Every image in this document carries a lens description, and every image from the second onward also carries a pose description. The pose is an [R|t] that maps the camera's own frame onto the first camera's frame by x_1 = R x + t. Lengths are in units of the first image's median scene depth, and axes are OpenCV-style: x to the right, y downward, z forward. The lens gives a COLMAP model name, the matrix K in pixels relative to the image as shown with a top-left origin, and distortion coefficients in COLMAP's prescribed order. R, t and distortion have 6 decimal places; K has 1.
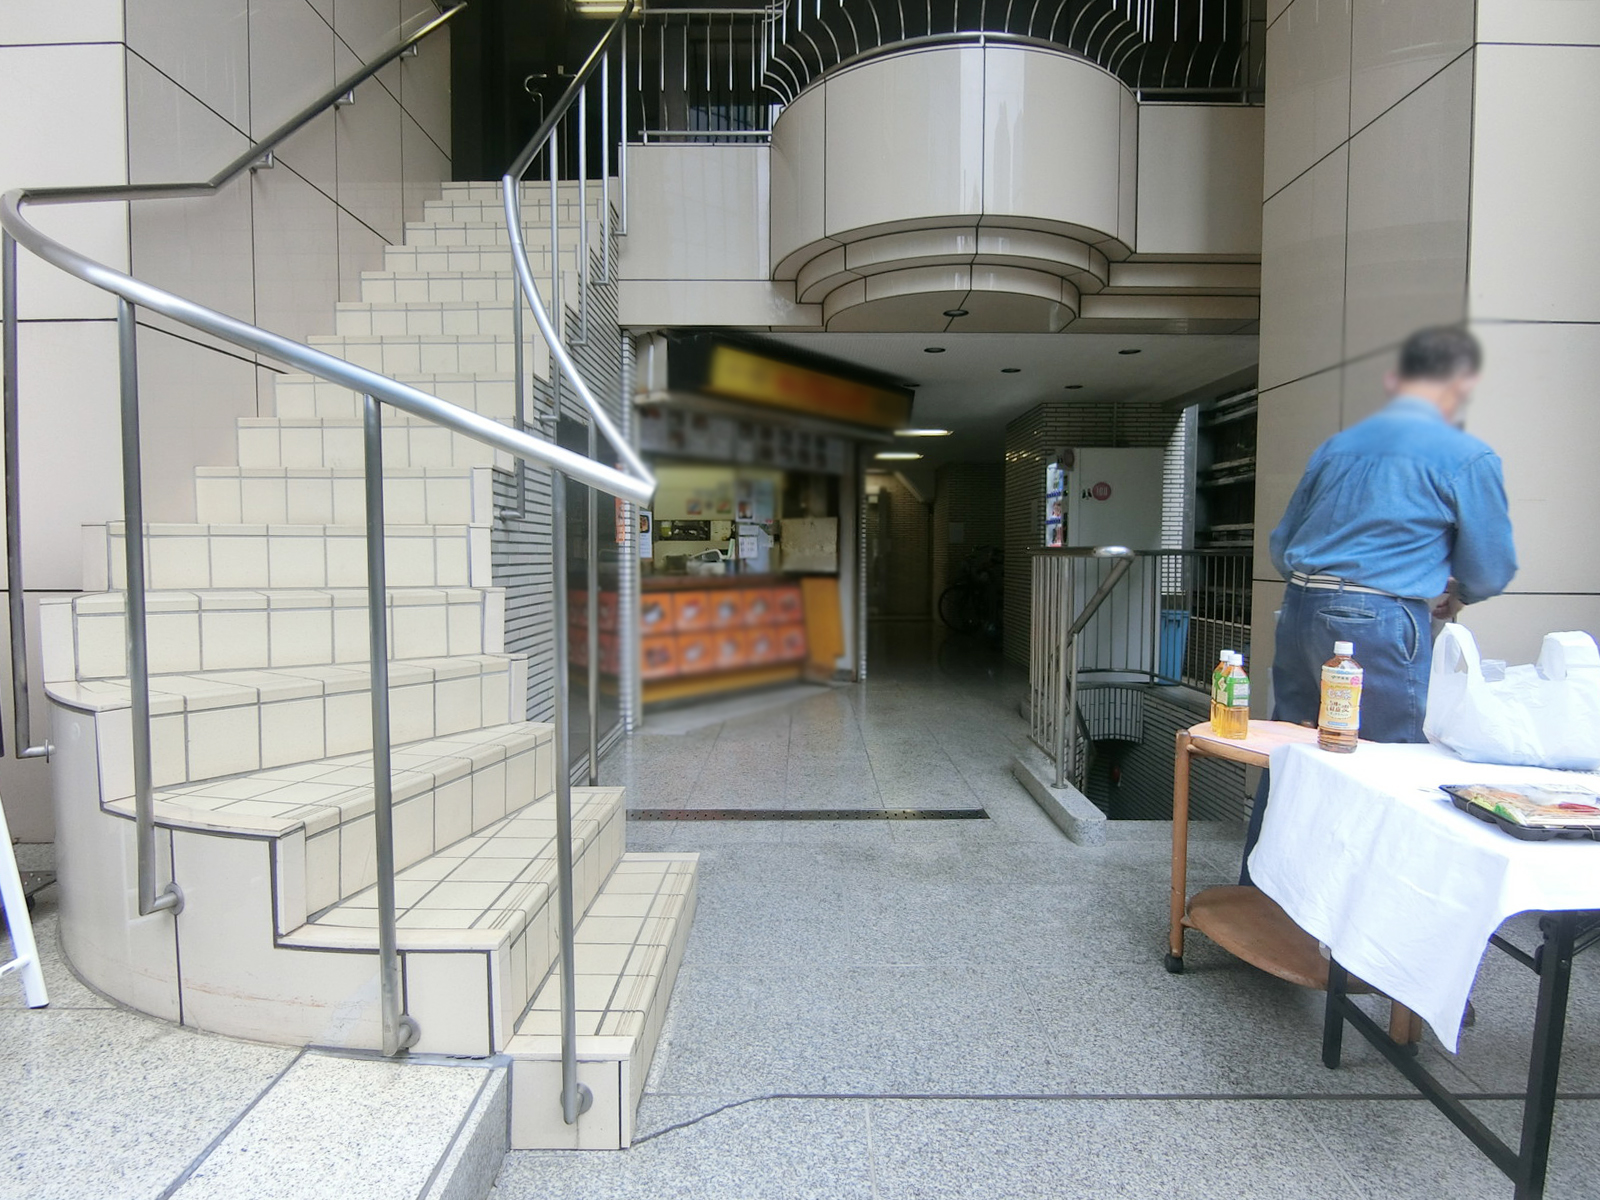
lens RADIAL K [[851.0, 0, 800.0], [0, 851.0, 600.0], [0, 0, 1]] dist [-0.025215, -0.000223]
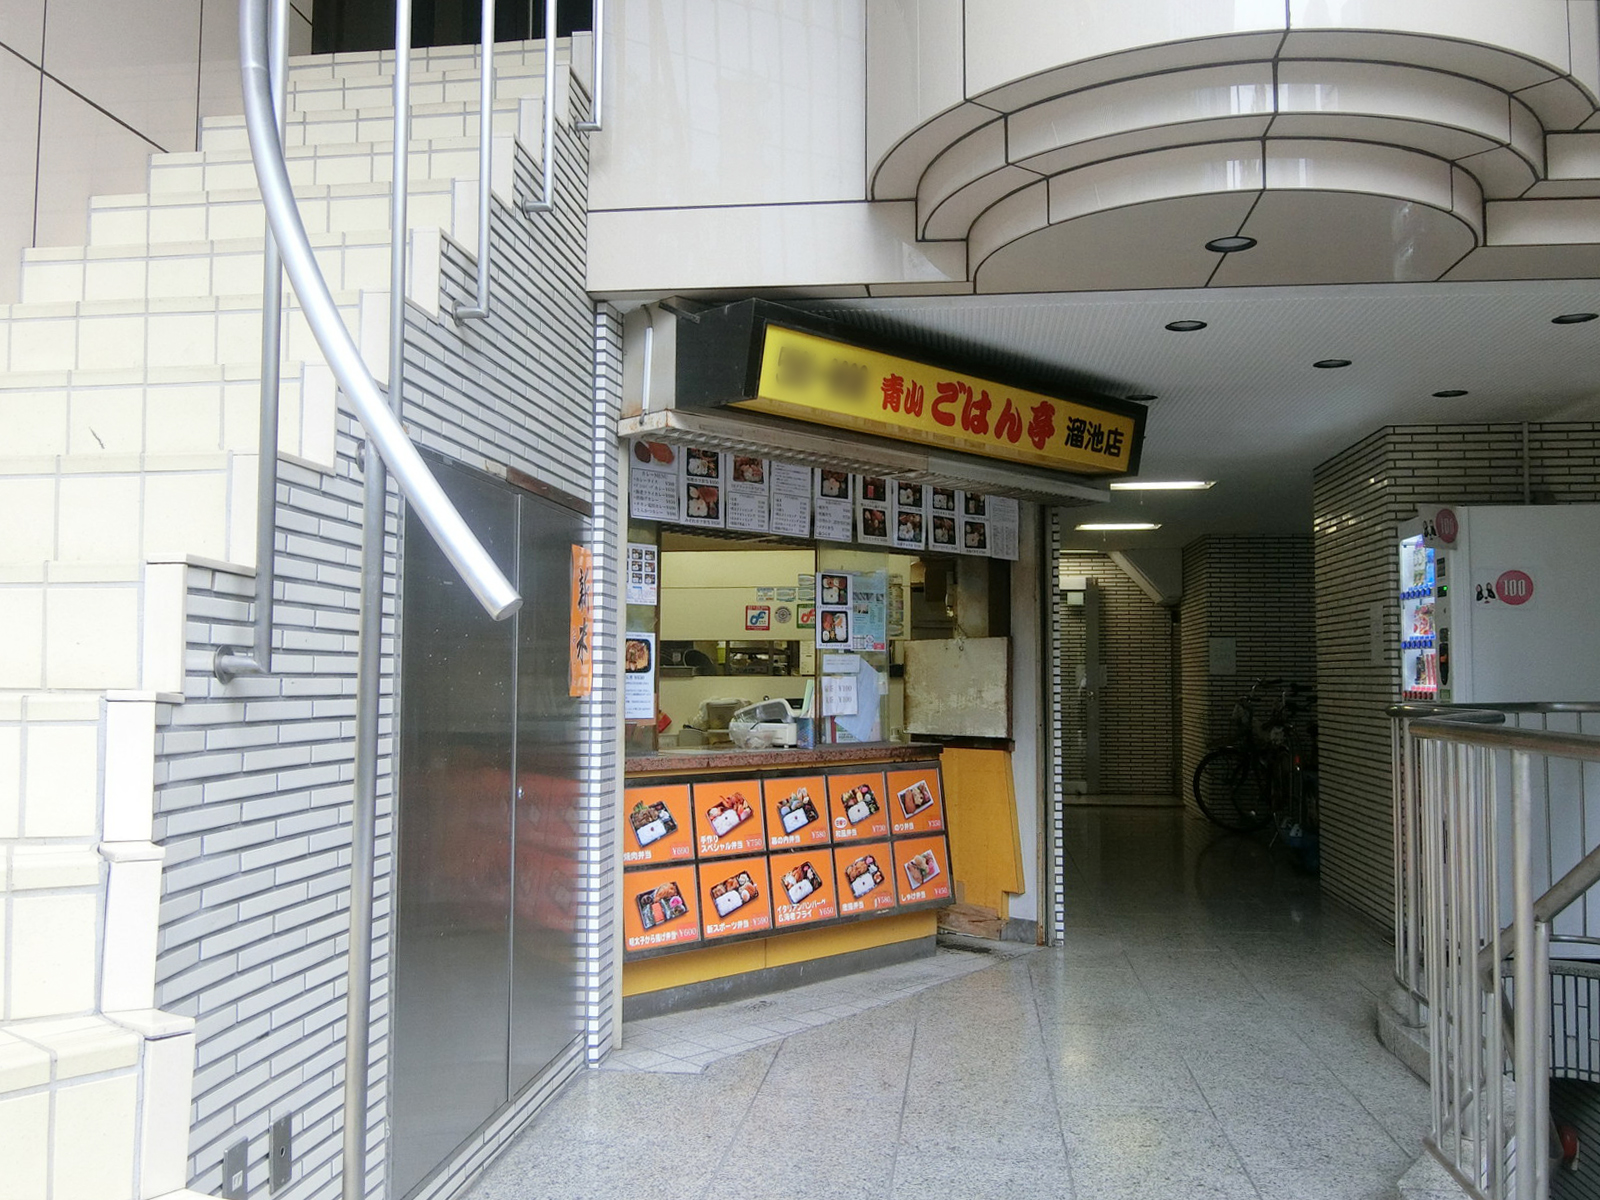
lens RADIAL K [[1354.1, 0, 800.0], [0, 1354.1, 600.0], [0, 0, 1]] dist [0.001594, -0.062288]
pose [[0.993222, -0.005573, -0.116102, 0.014796], [-0.007850, 0.993353, -0.114838, -0.023062], [0.115970, 0.114971, 0.986576, 0.138040]]
